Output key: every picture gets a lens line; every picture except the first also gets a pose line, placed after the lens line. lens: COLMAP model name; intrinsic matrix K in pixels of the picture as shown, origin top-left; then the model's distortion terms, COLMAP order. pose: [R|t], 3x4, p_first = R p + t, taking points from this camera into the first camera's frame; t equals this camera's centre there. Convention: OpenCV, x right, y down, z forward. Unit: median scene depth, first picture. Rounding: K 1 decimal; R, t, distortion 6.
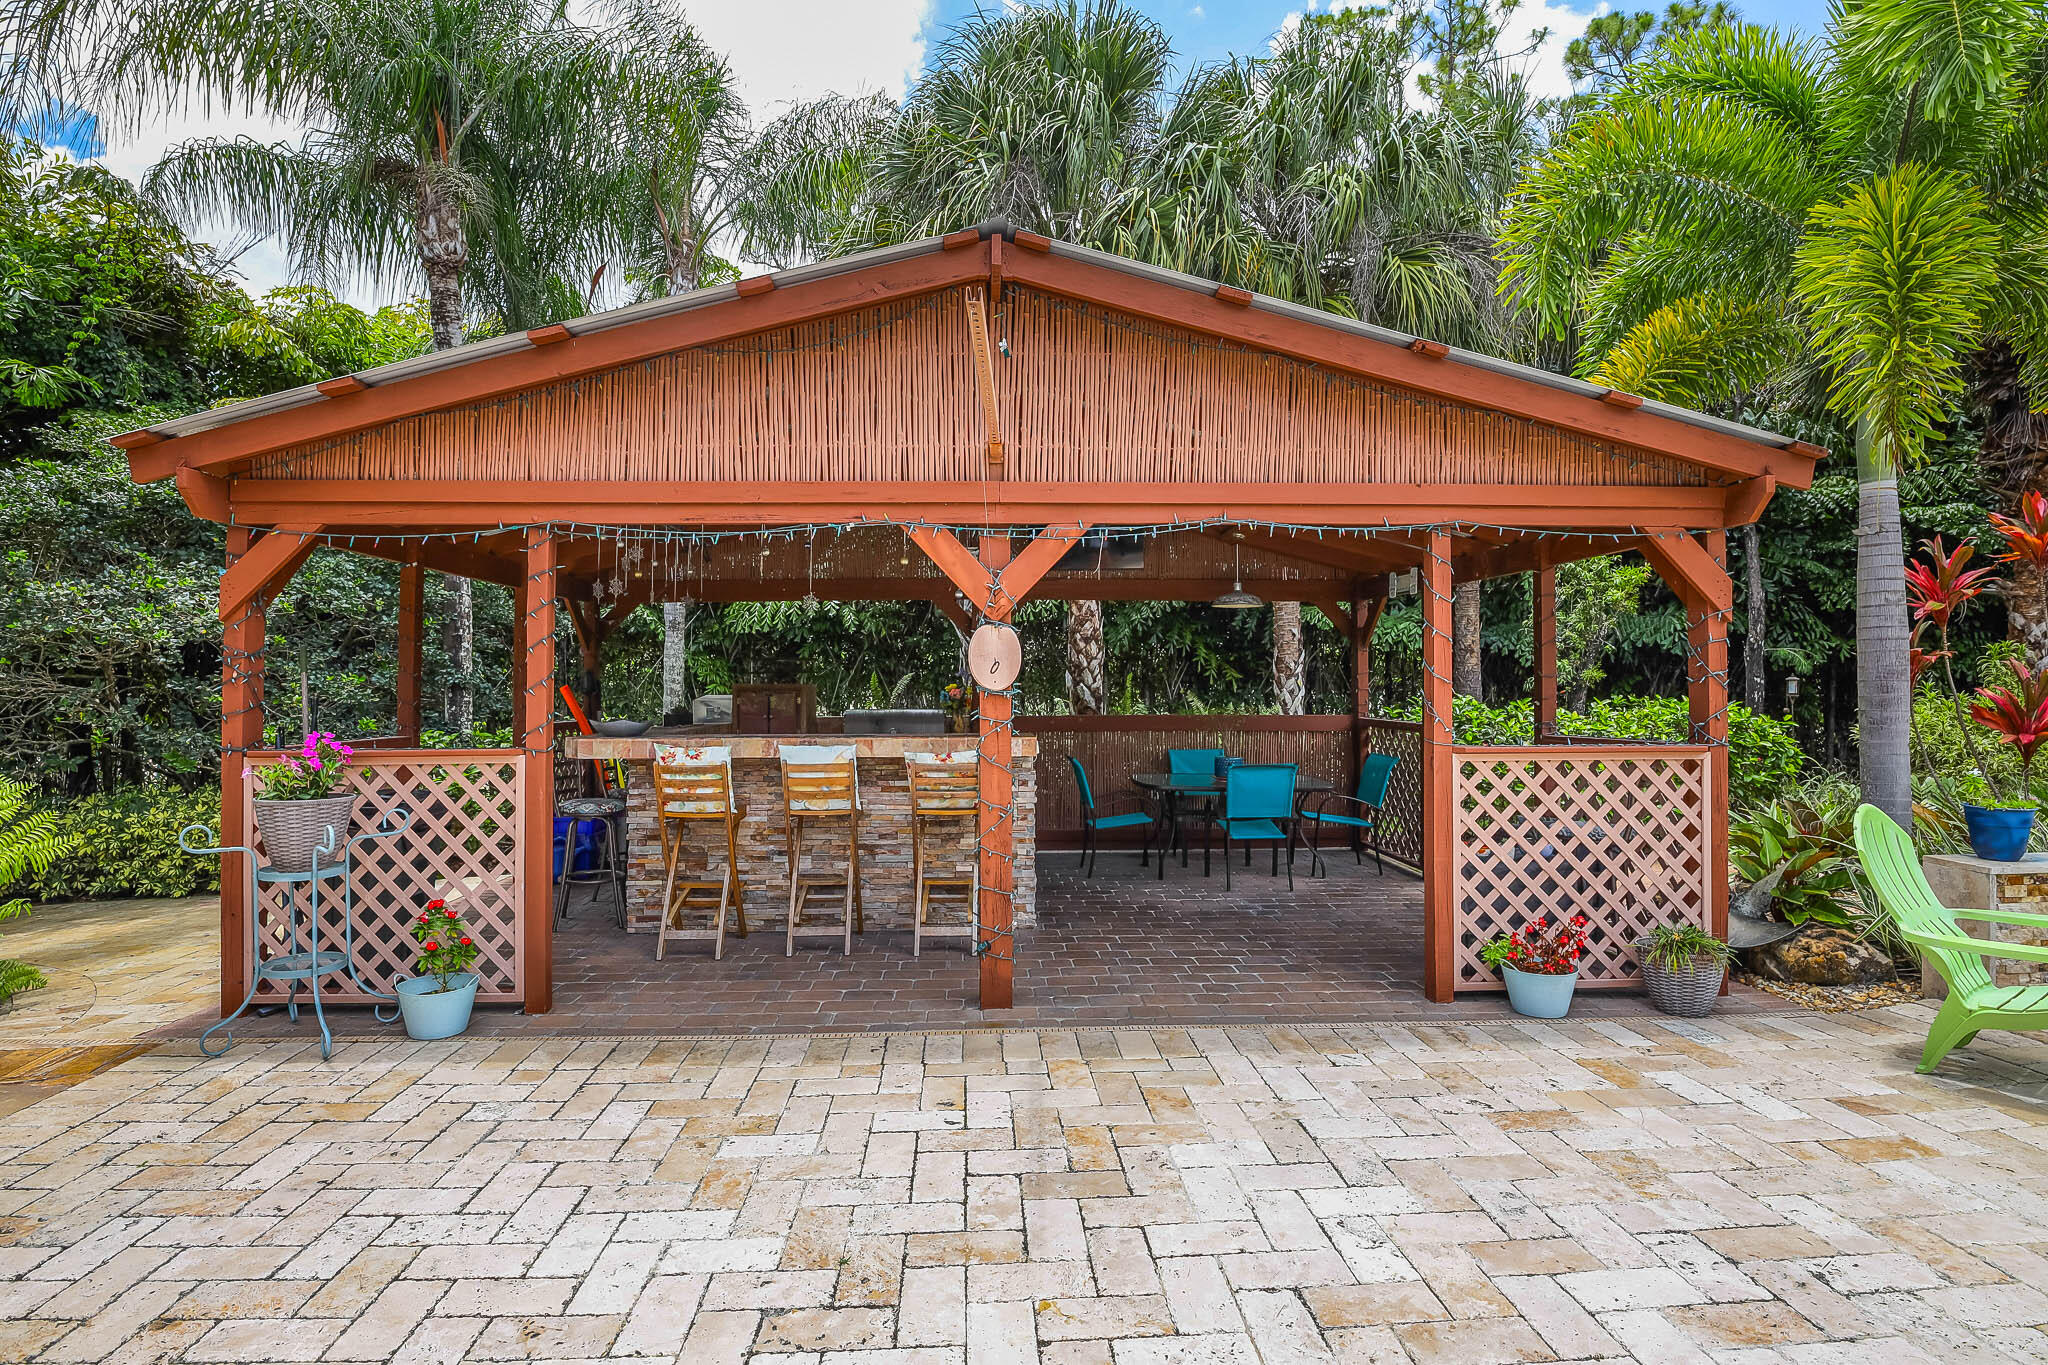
lens RADIAL K [[1009.4, 0, 1030.8], [0, 1009.4, 670.6], [0, 0, 1]] dist [-0.027922, -0.000338]
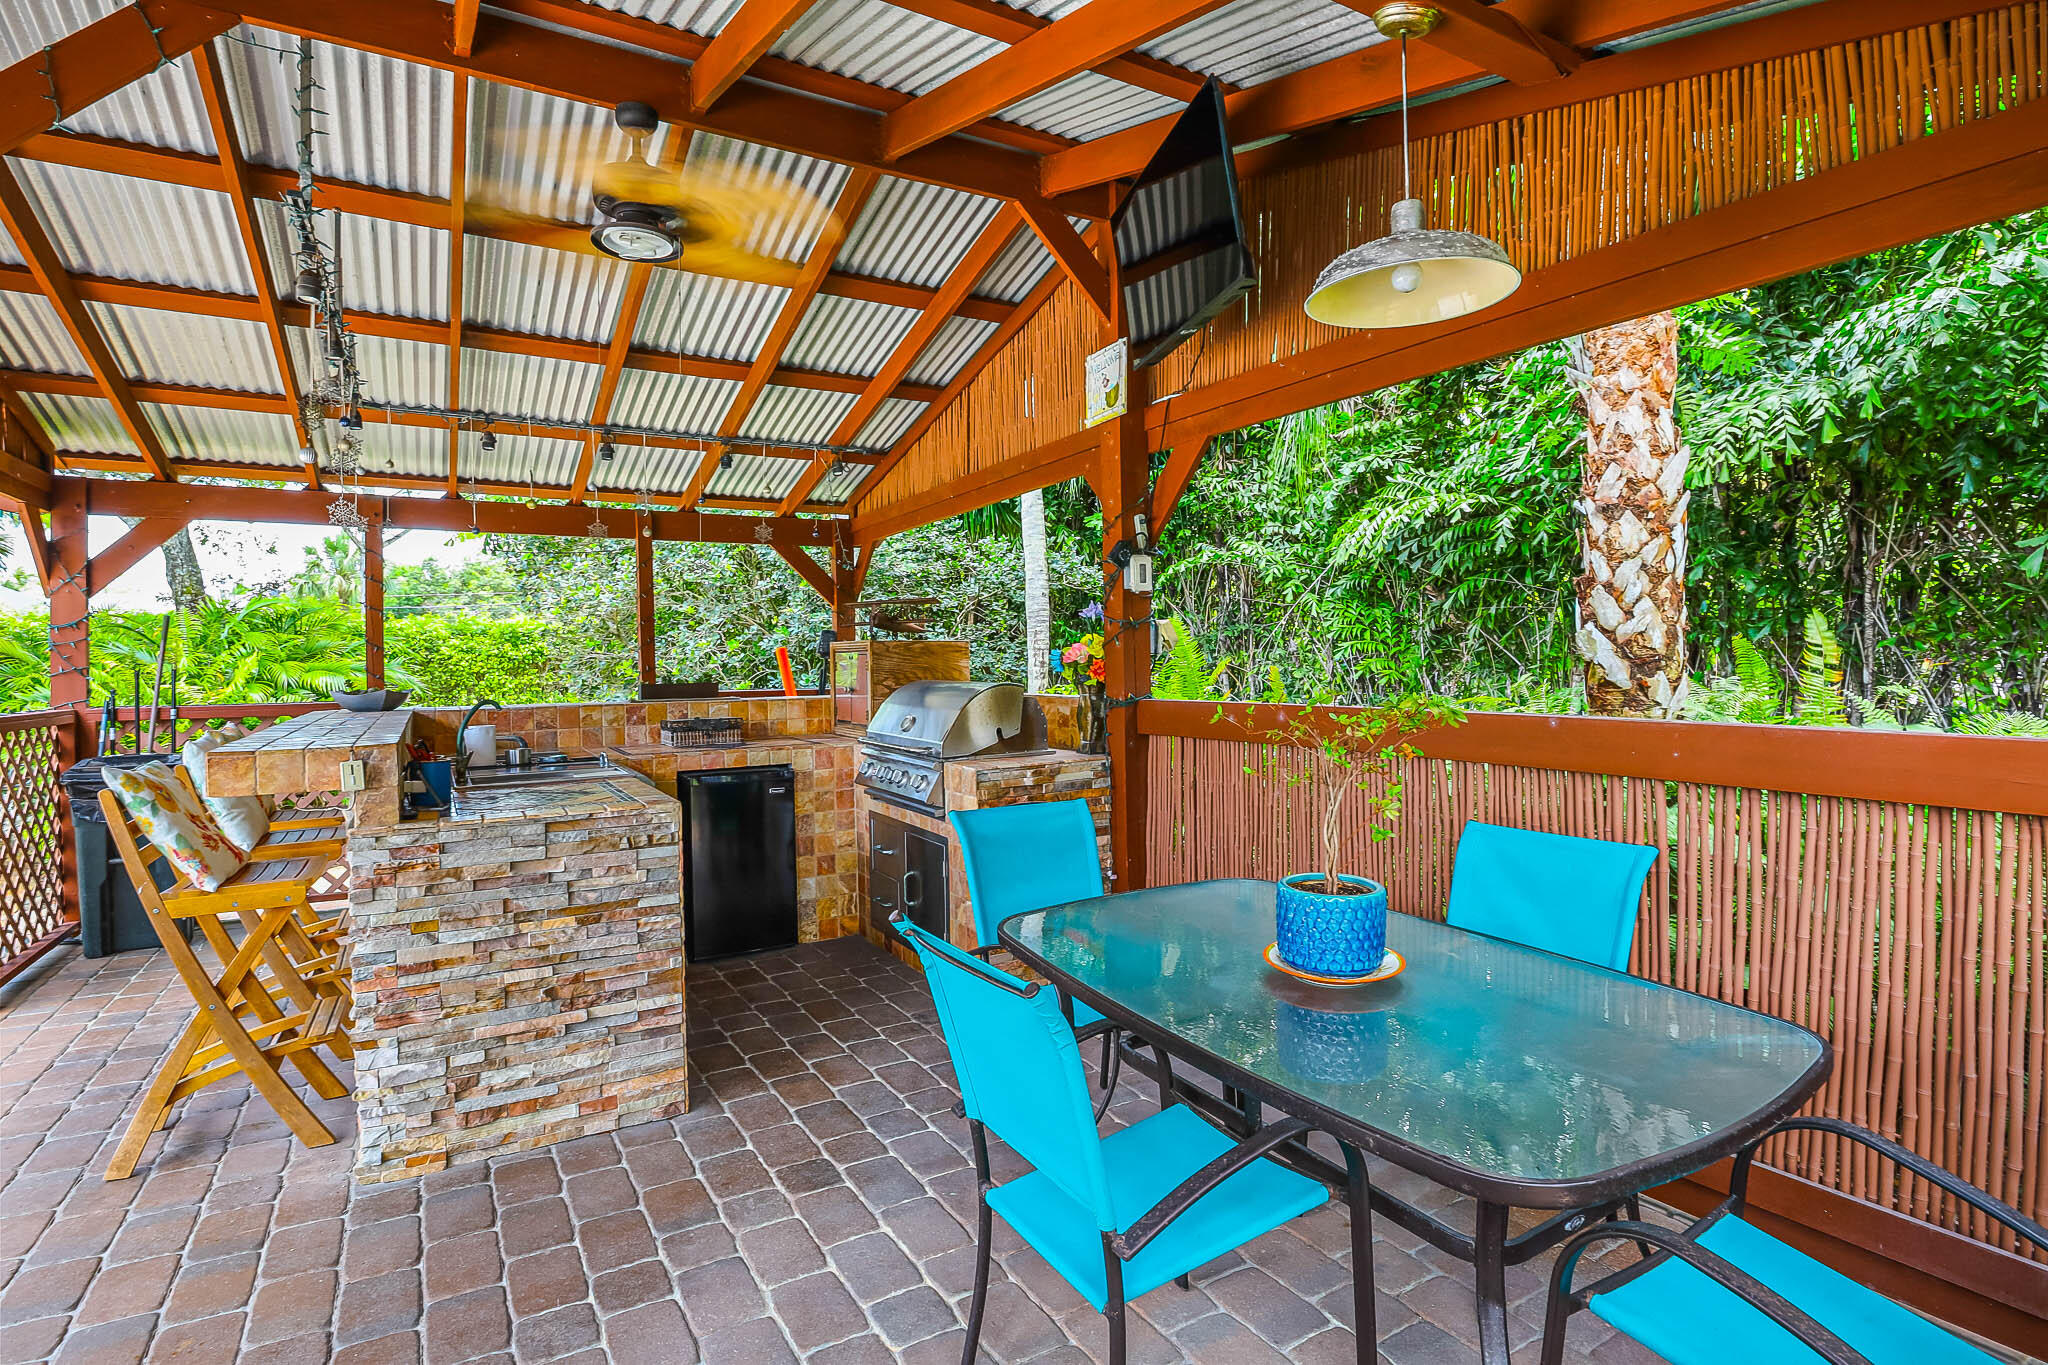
lens RADIAL K [[1009.4, 0, 1016.7], [0, 1009.4, 675.0], [0, 0, 1]] dist [-0.027922, -0.000338]
pose [[0.461087, 0.010863, -0.887288, 0.684438], [0.027612, 0.999265, 0.026583, 0.037484], [0.886925, -0.036756, 0.460448, 1.416338]]
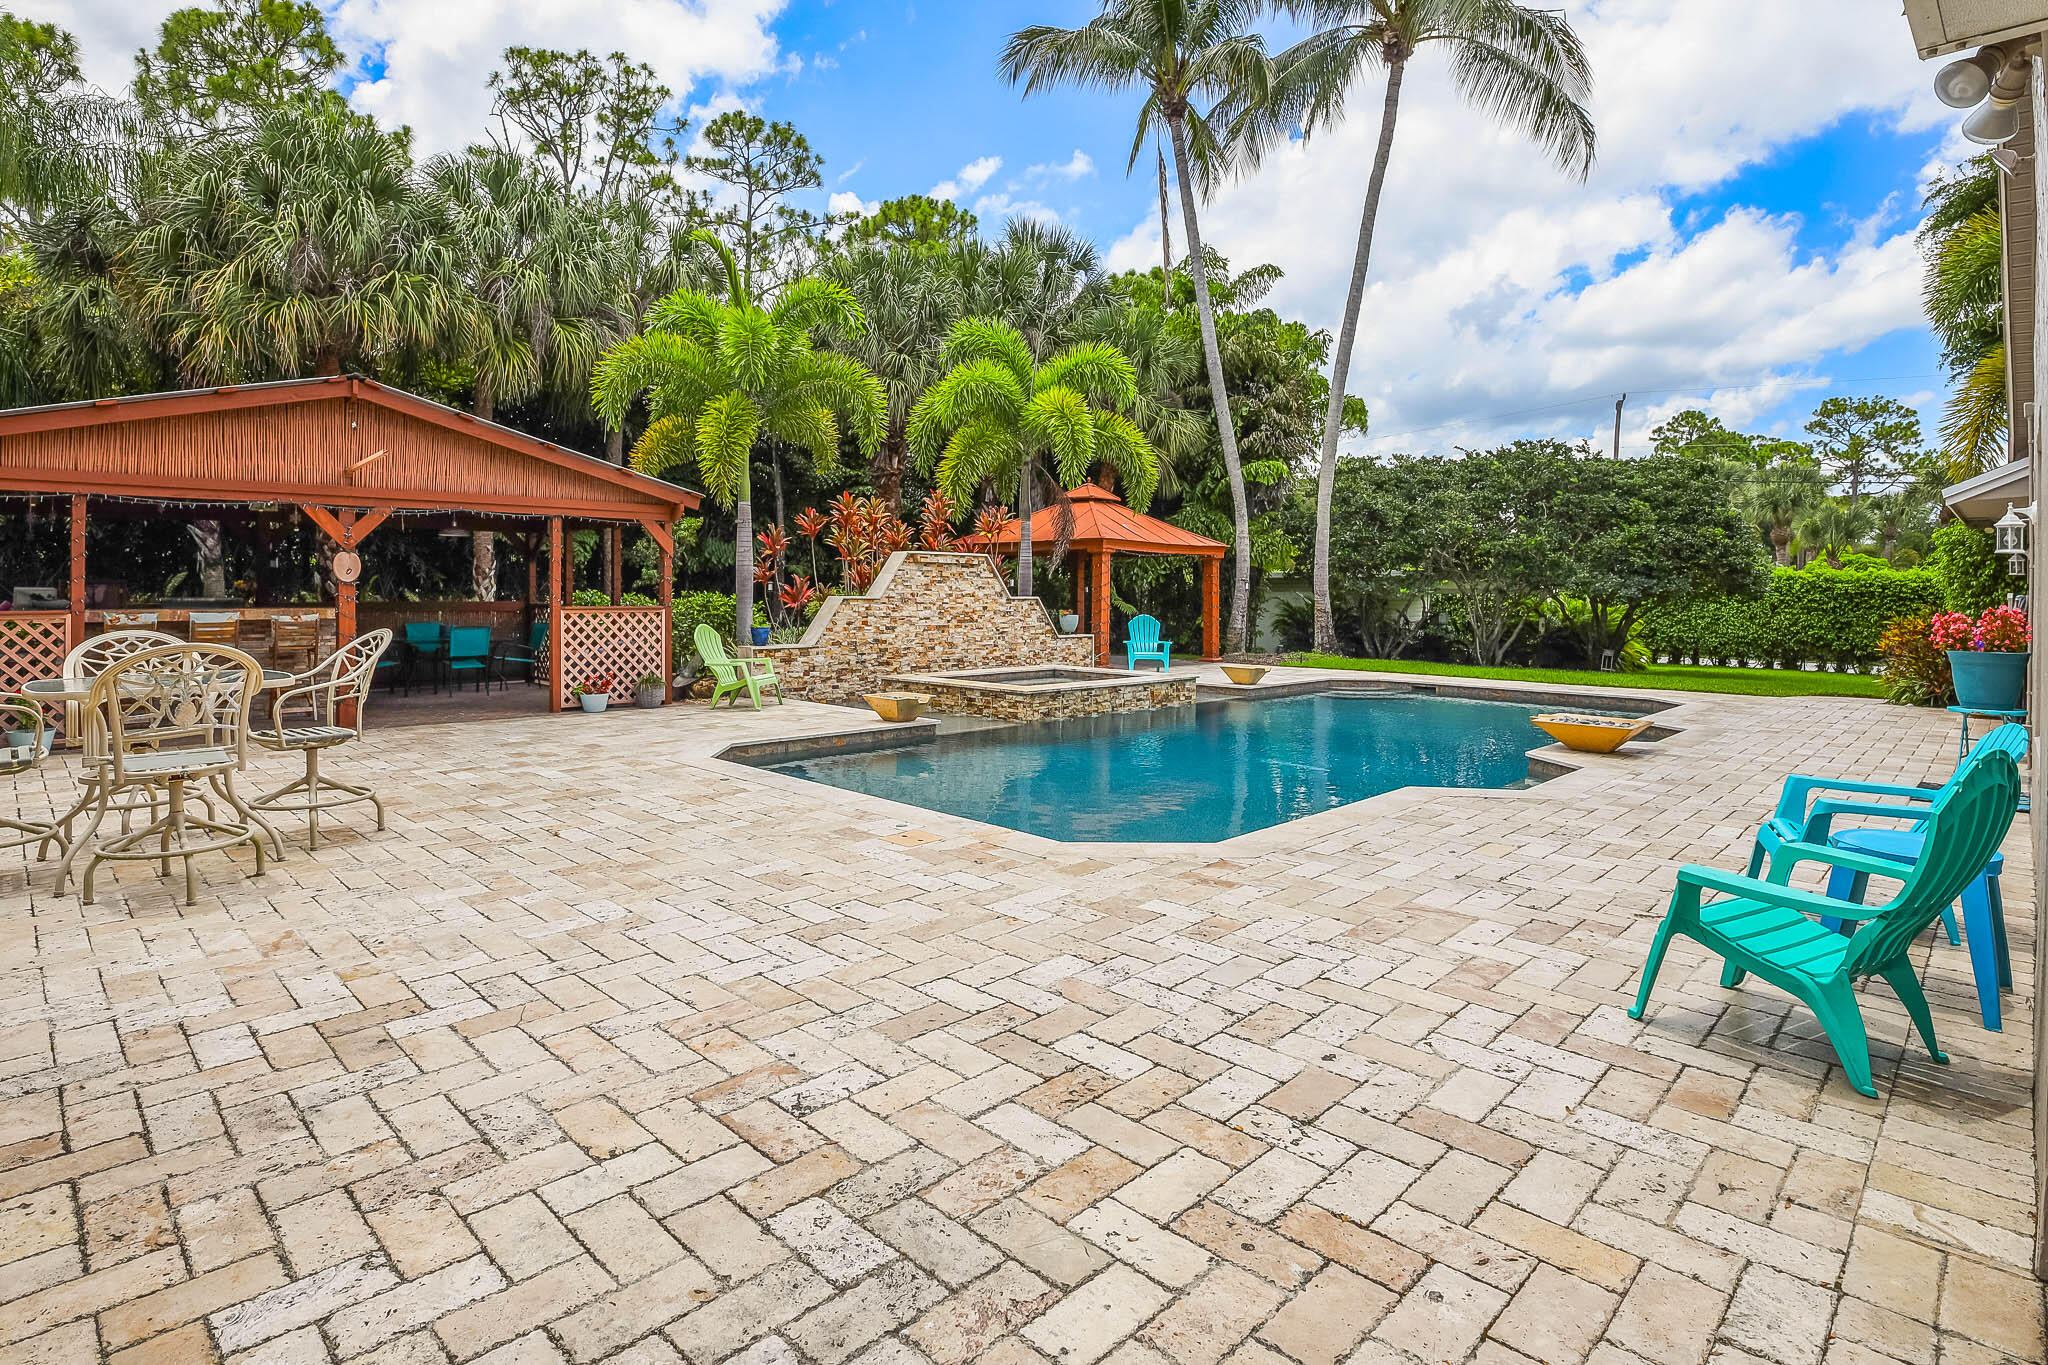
lens RADIAL K [[1009.4, 0, 970.0], [0, 1009.4, 592.4], [0, 0, 1]] dist [-0.027922, -0.000338]
pose [[0.759508, 0.002814, 0.650492, -0.404633], [-0.014969, 0.999801, 0.013152, -0.006551], [-0.650325, -0.019727, 0.759400, -1.472069]]
